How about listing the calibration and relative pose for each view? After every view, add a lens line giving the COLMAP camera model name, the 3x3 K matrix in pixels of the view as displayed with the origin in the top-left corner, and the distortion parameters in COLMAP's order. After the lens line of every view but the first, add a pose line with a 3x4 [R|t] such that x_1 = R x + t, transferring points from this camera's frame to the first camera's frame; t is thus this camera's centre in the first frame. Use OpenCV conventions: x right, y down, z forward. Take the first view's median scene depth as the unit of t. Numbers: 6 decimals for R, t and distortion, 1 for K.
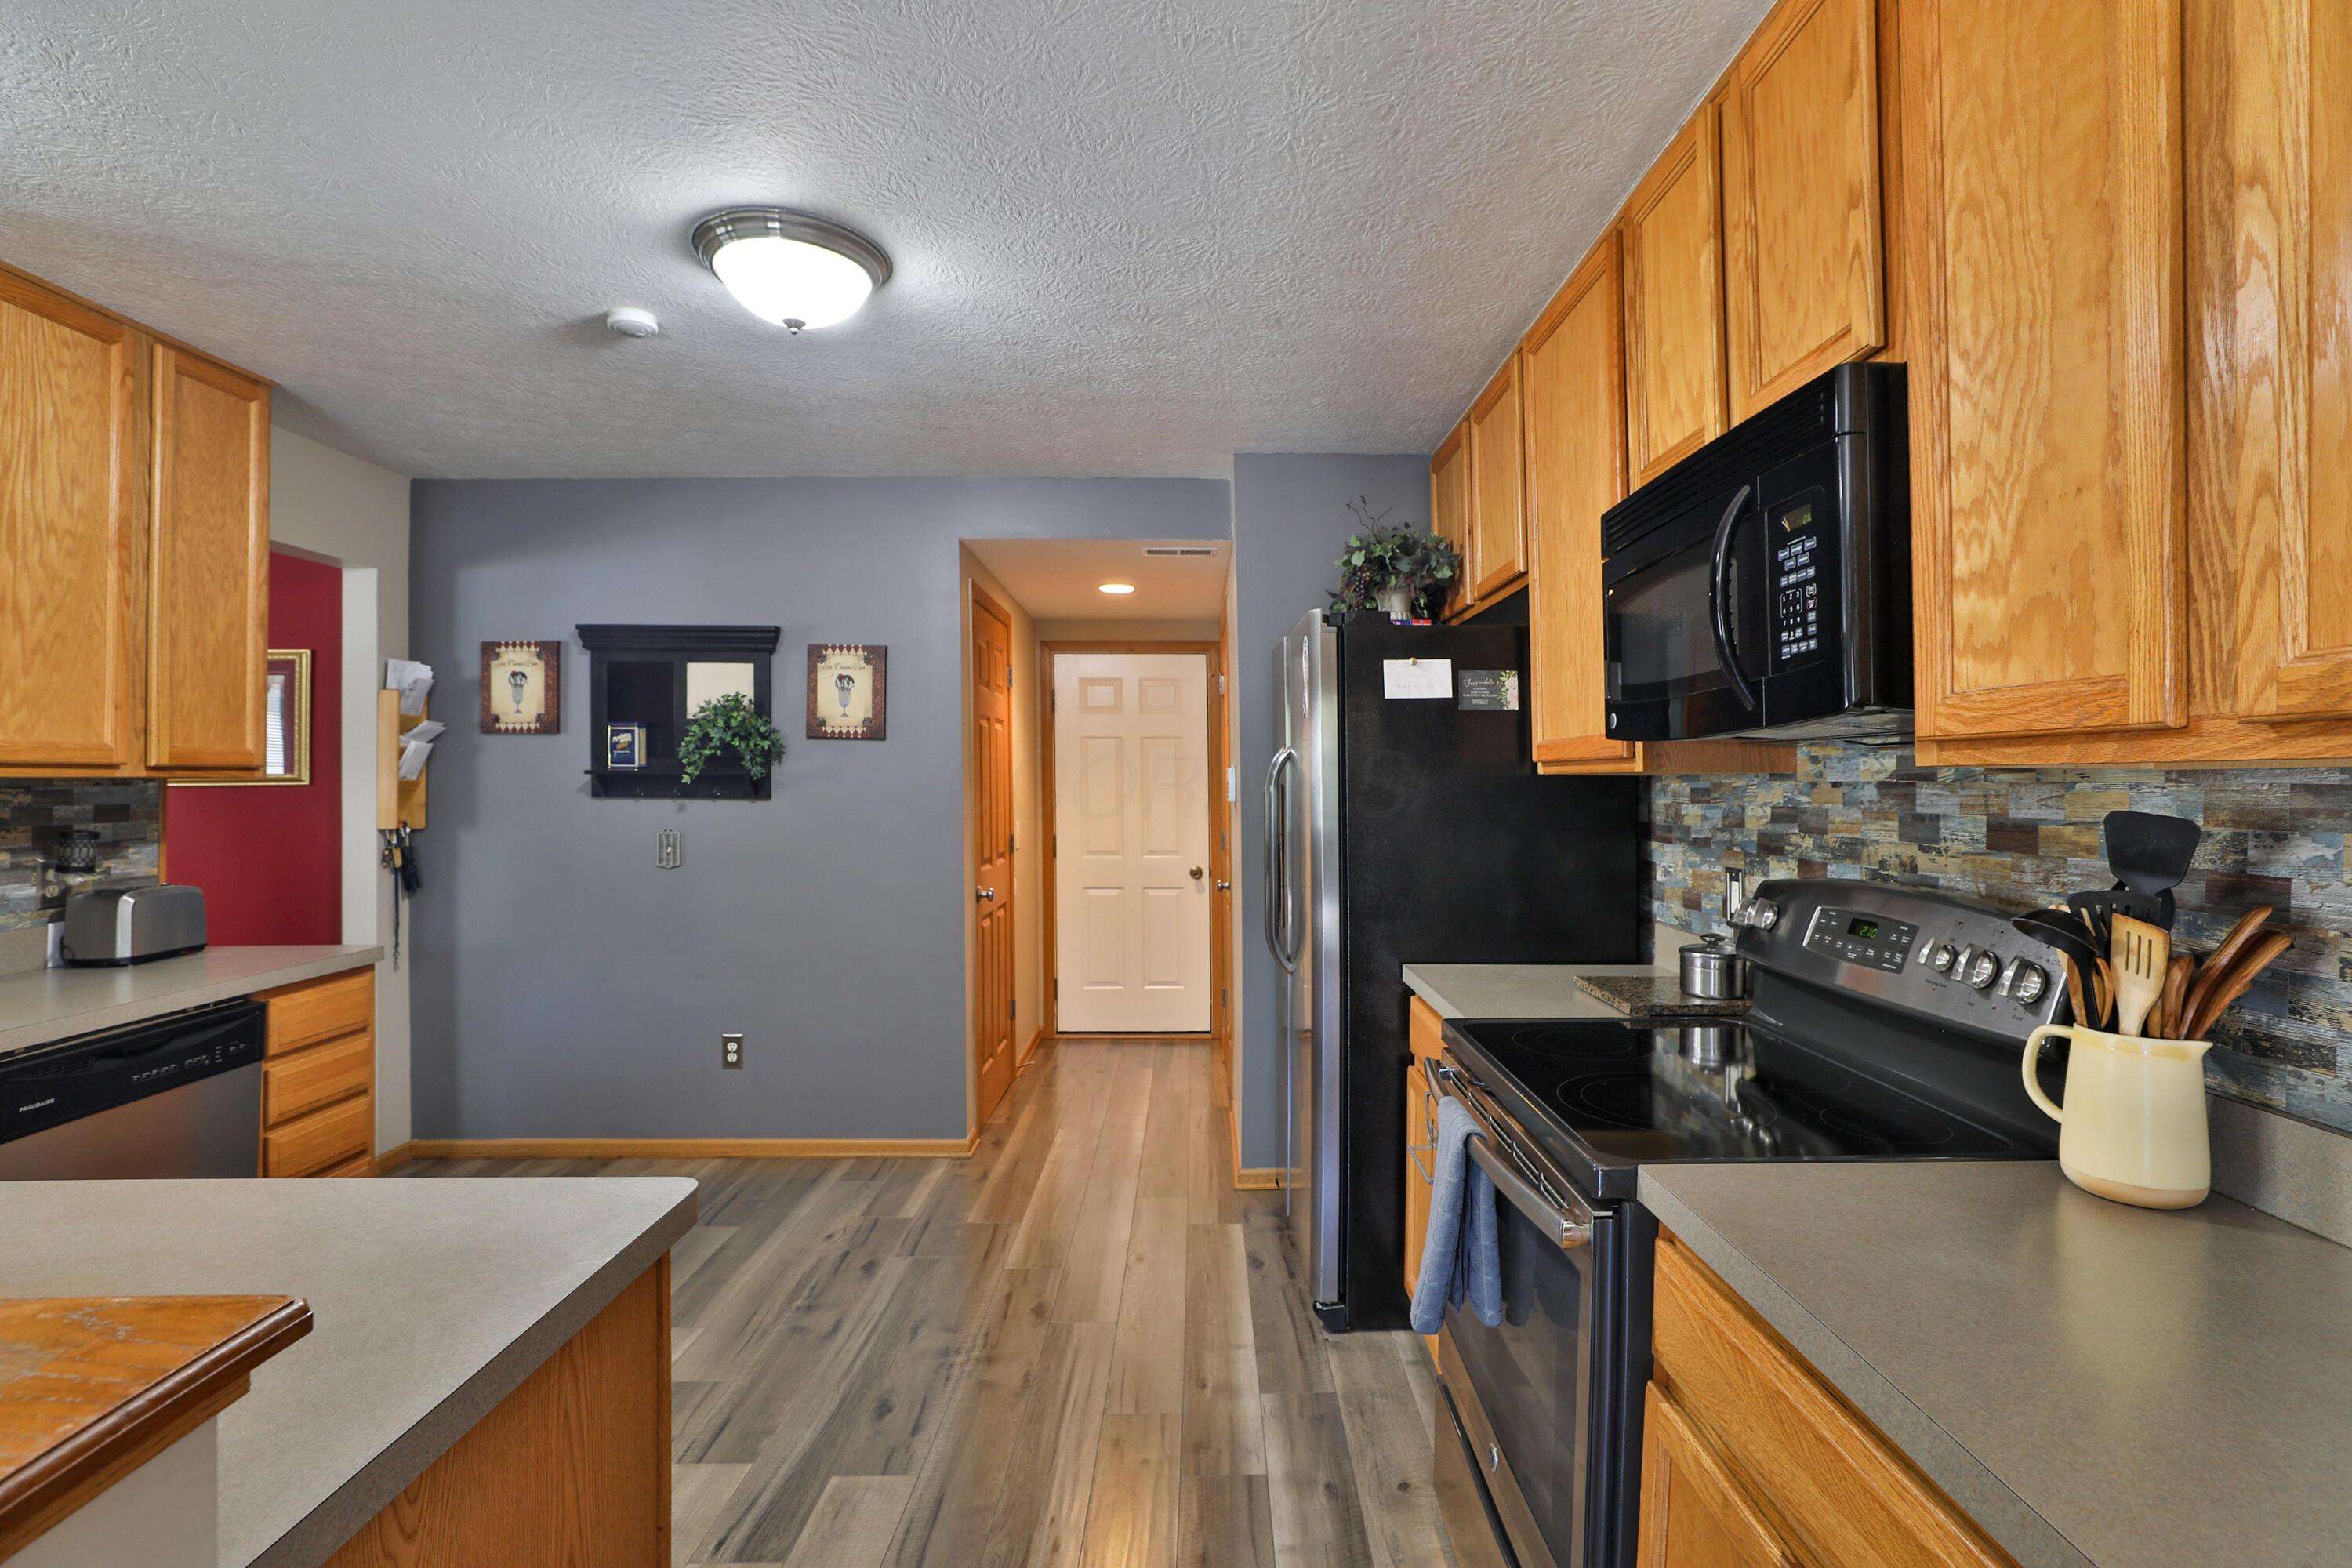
lens RADIAL K [[1056.8, 0, 1180.5], [0, 1056.8, 791.3], [0, 0, 1]] dist [-0.049485, 0.013841]
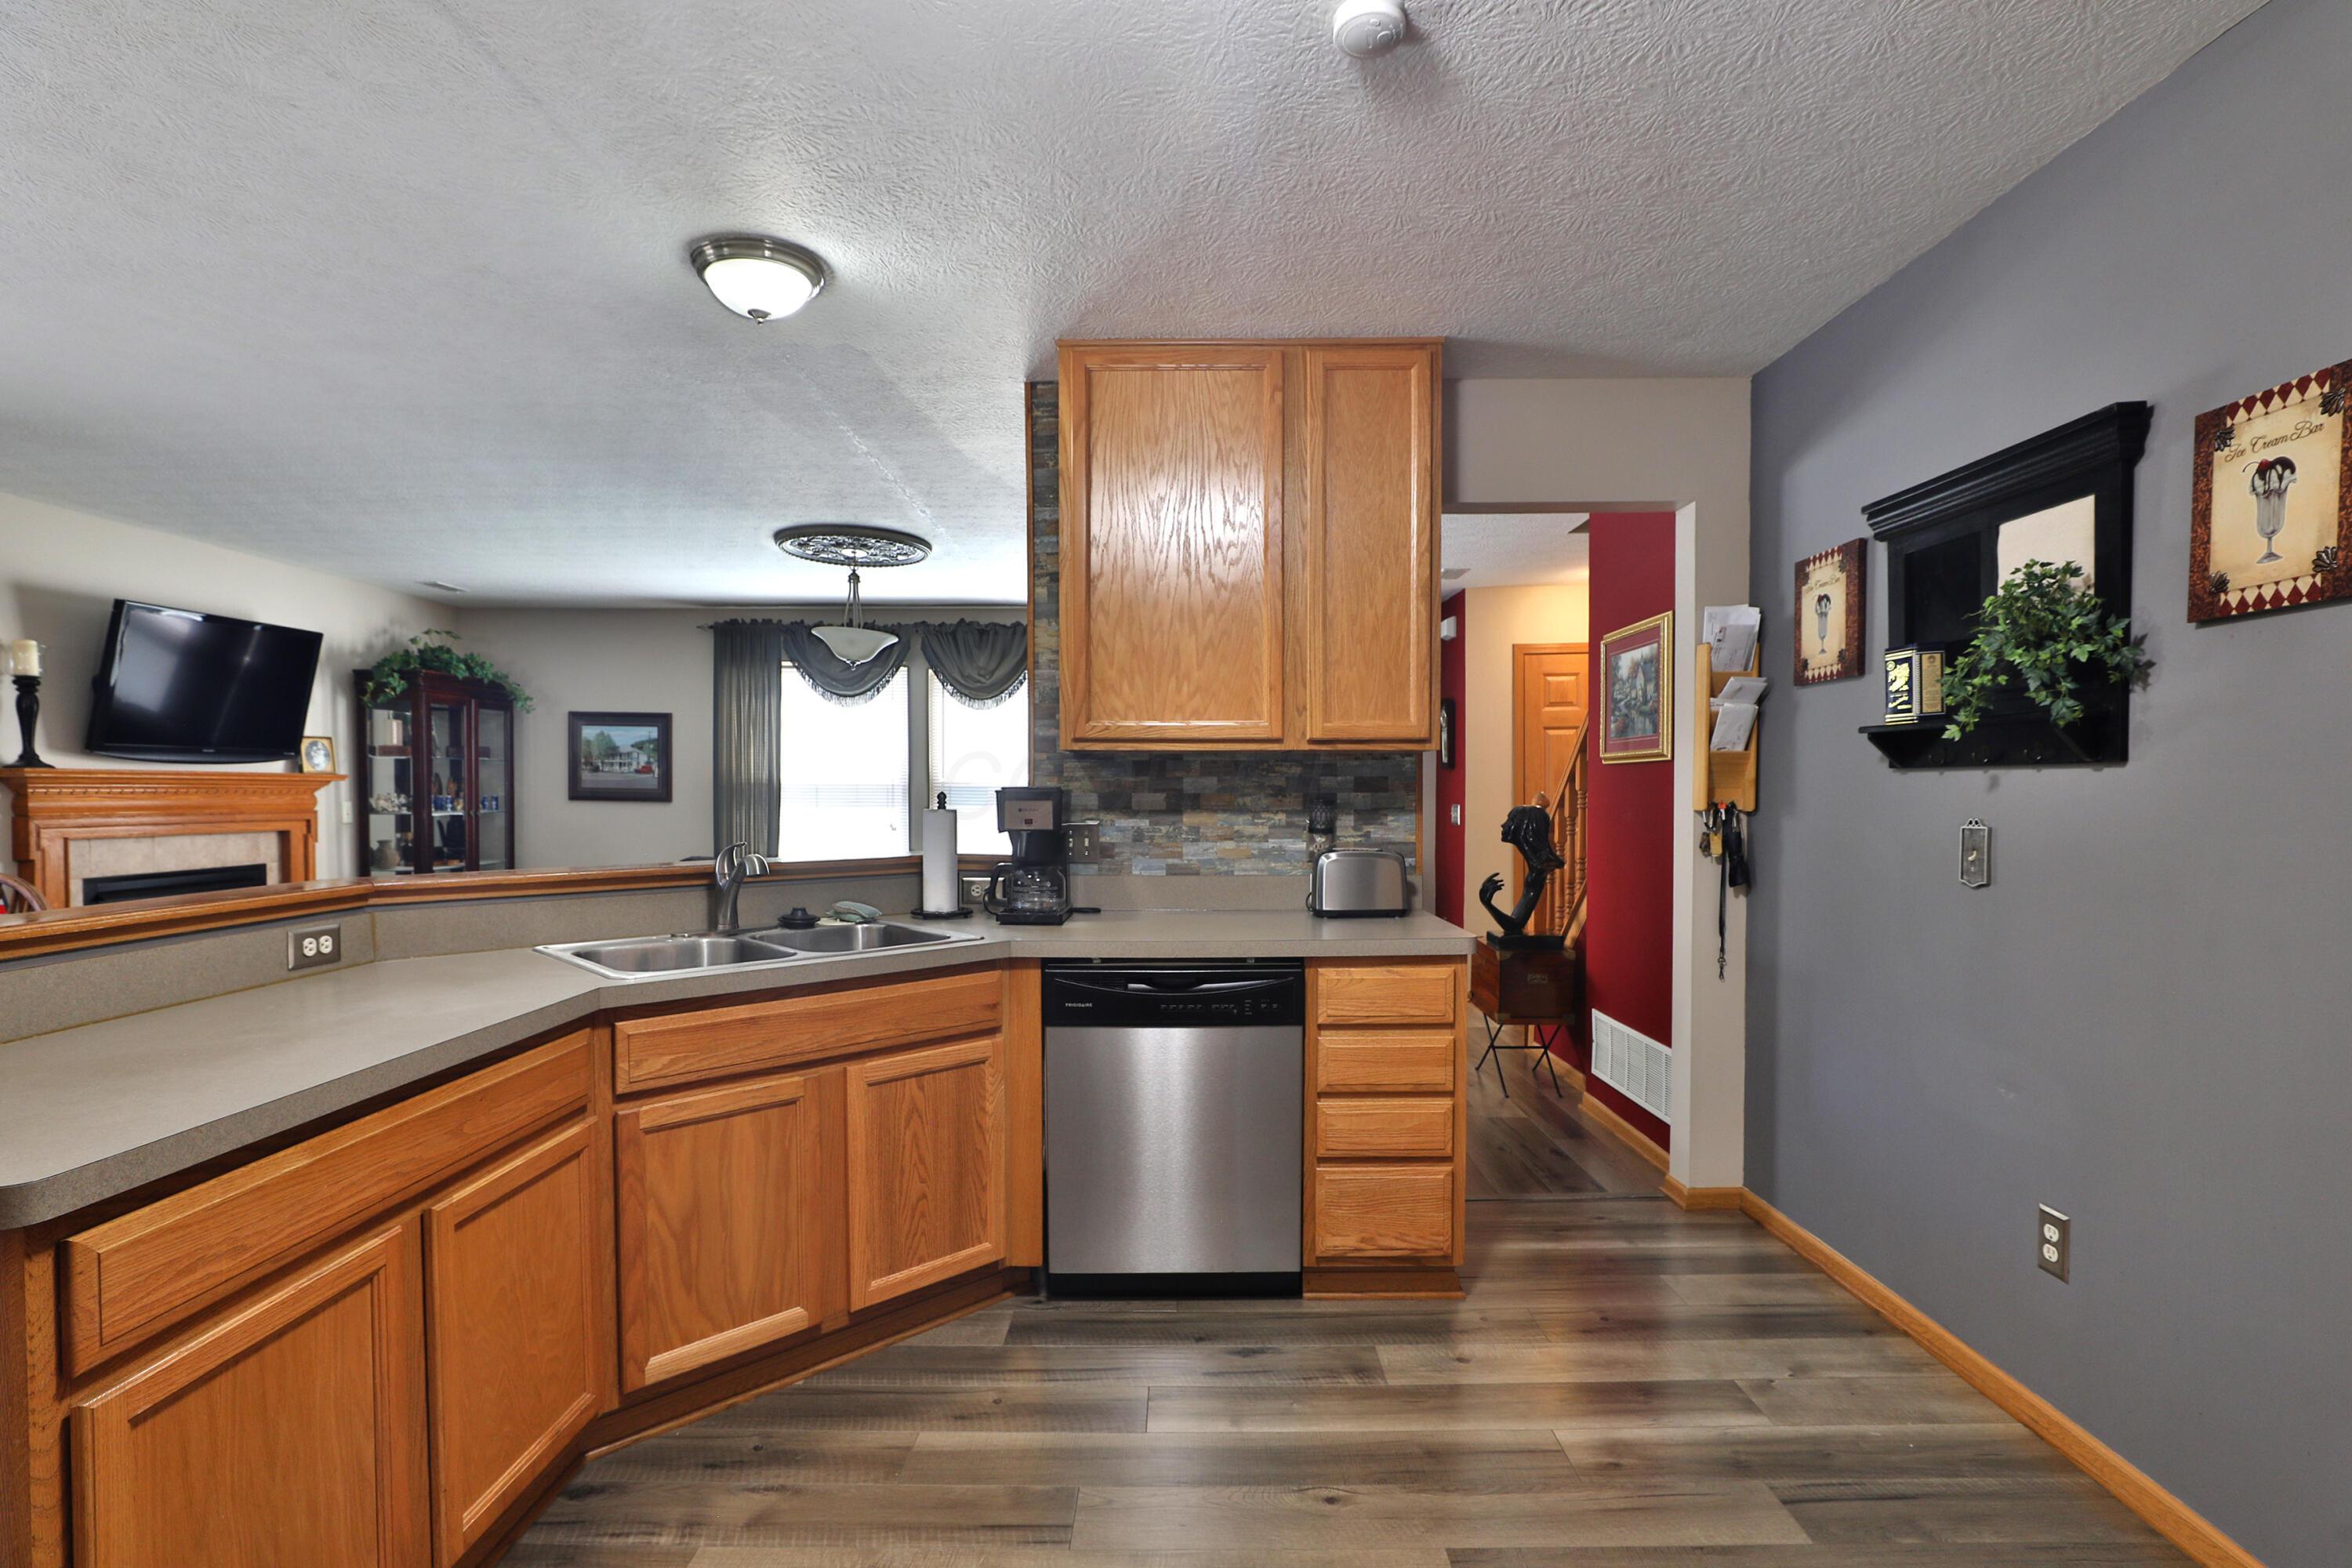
lens RADIAL K [[1085.7, 0, 1202.3], [0, 1085.7, 825.5], [0, 0, 1]] dist [0.018174, -0.000411]
pose [[0.014040, 0.031724, -0.999398, 0.164746], [-0.001446, 0.999496, 0.031707, 0.029641], [0.999900, 0.001000, 0.014079, 0.796933]]
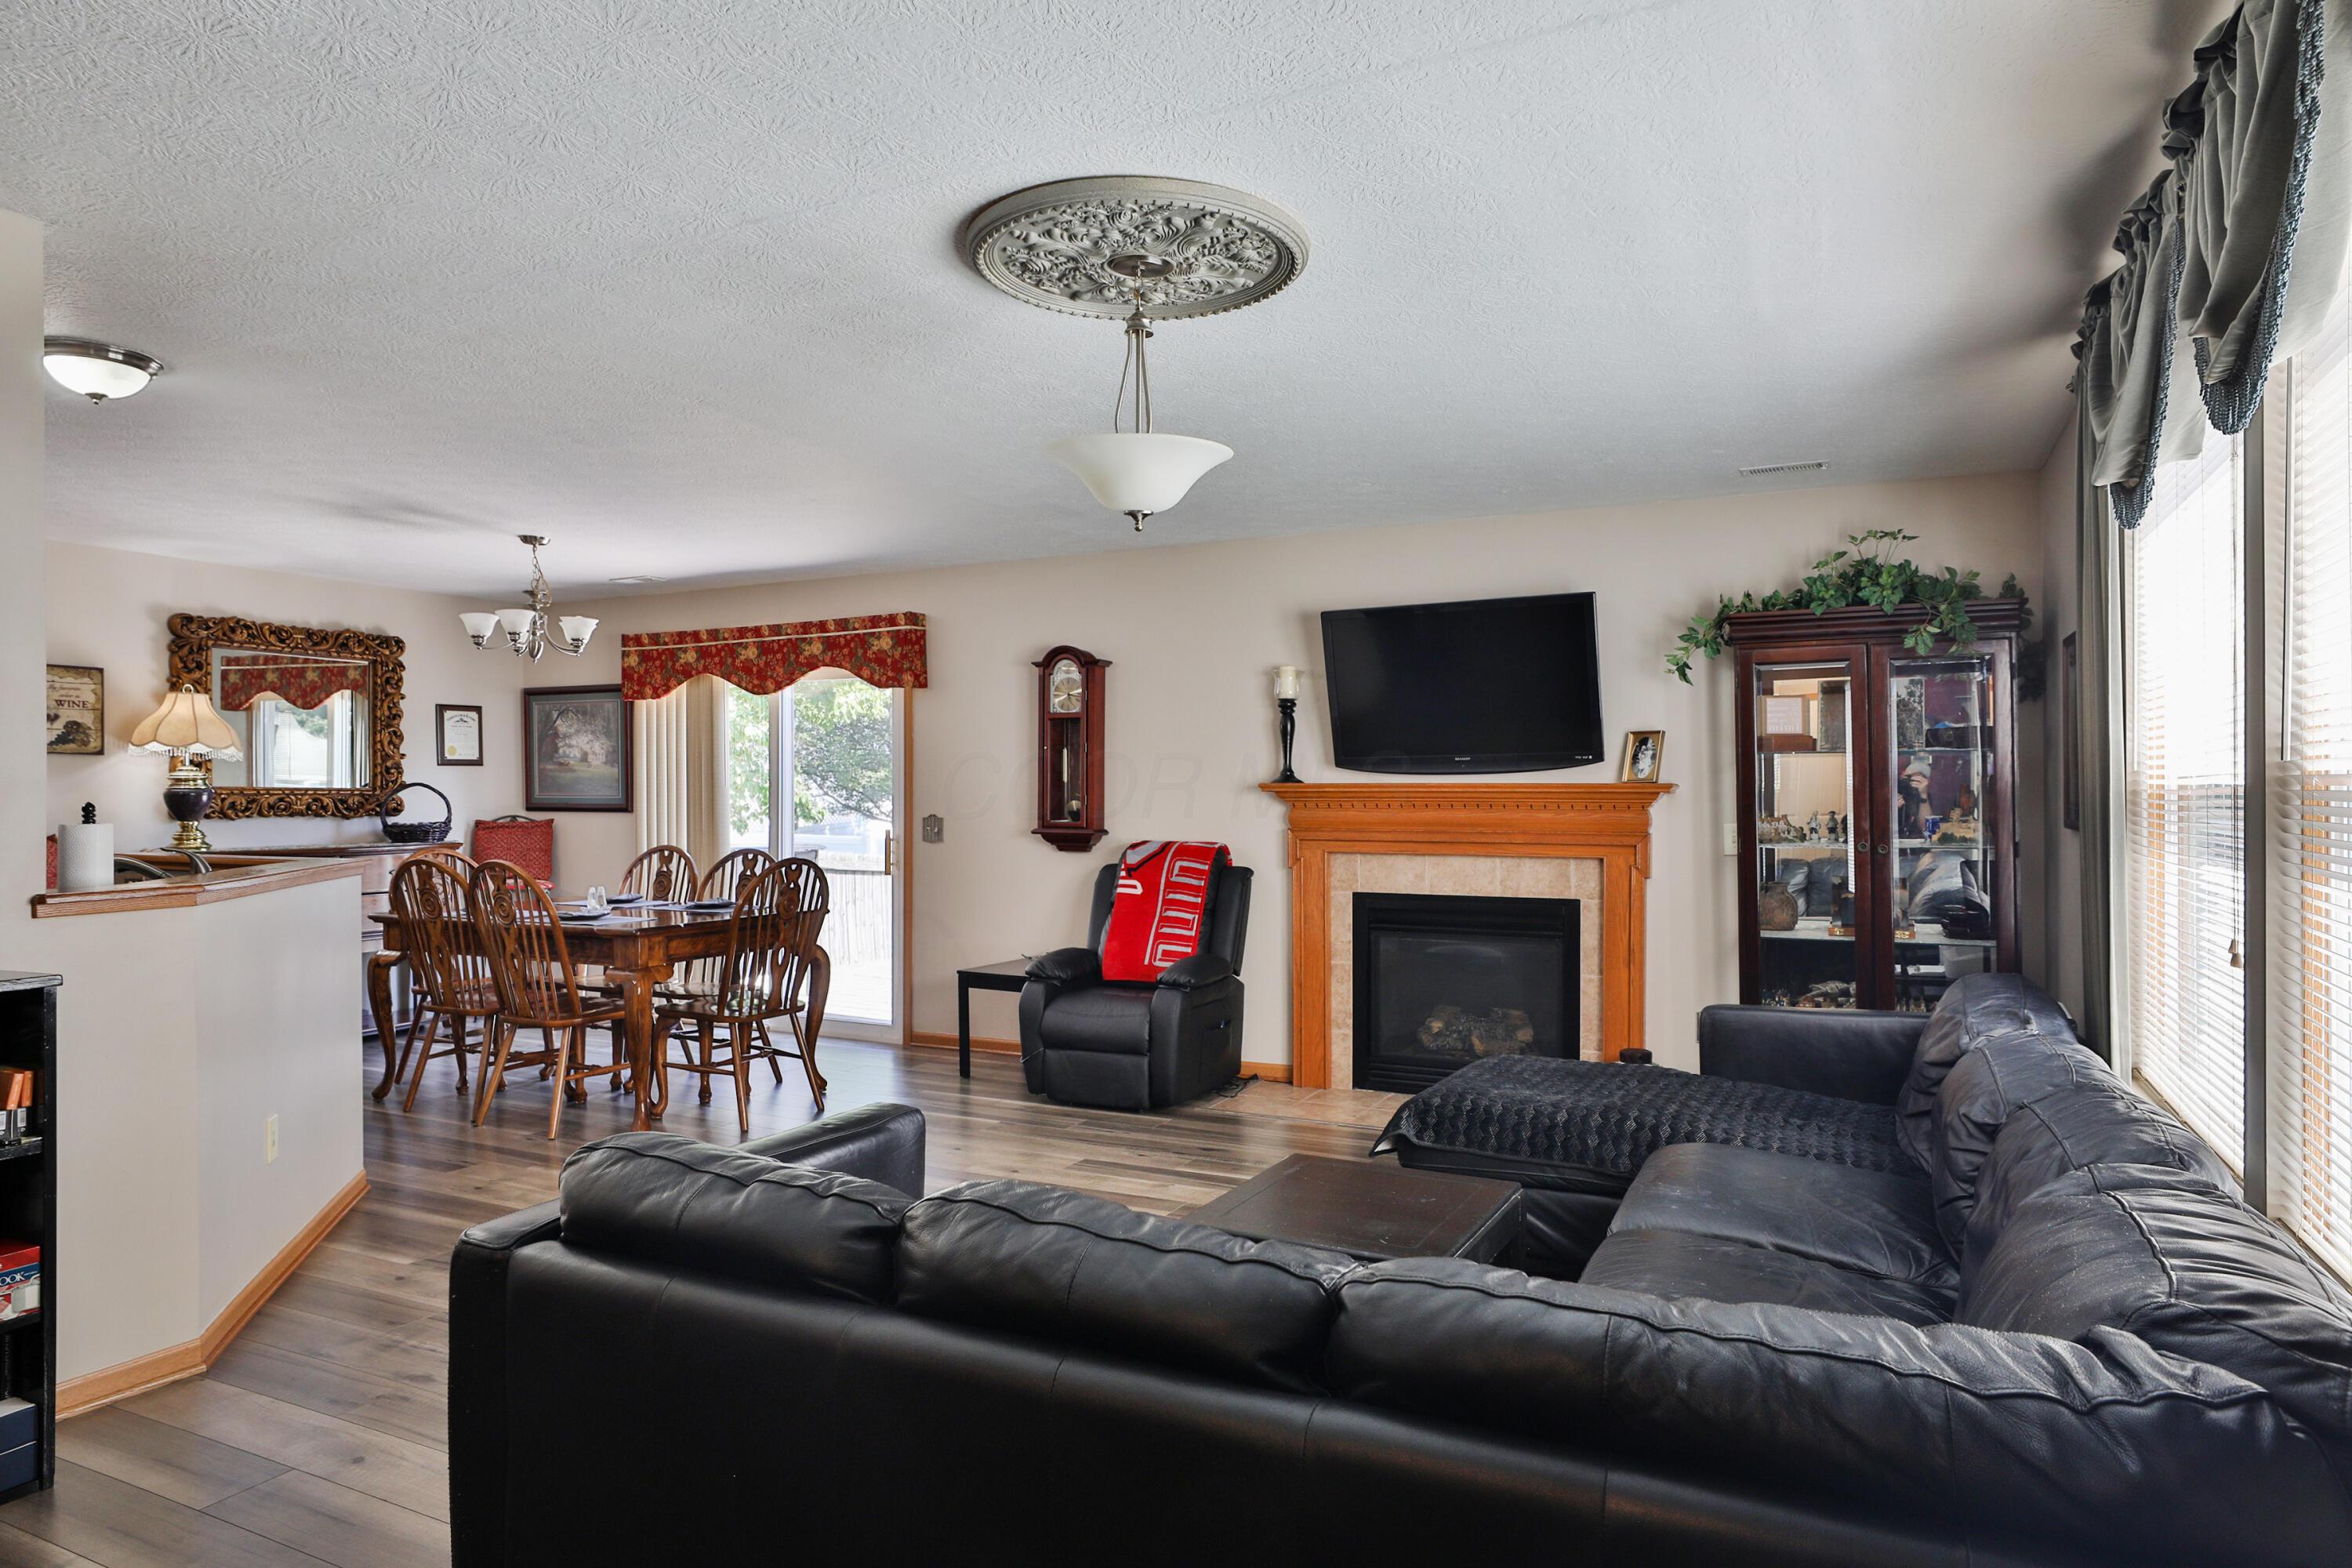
lens RADIAL K [[1331.2, 0, 1166.4], [0, 1331.2, 820.4], [0, 0, 1]] dist [-0.022483, 0.001042]
pose [[-0.898373, -0.009485, 0.439131, -2.115380], [-0.000002, 0.999767, 0.021590, 0.014295], [-0.439233, 0.019396, -0.898164, 1.085761]]
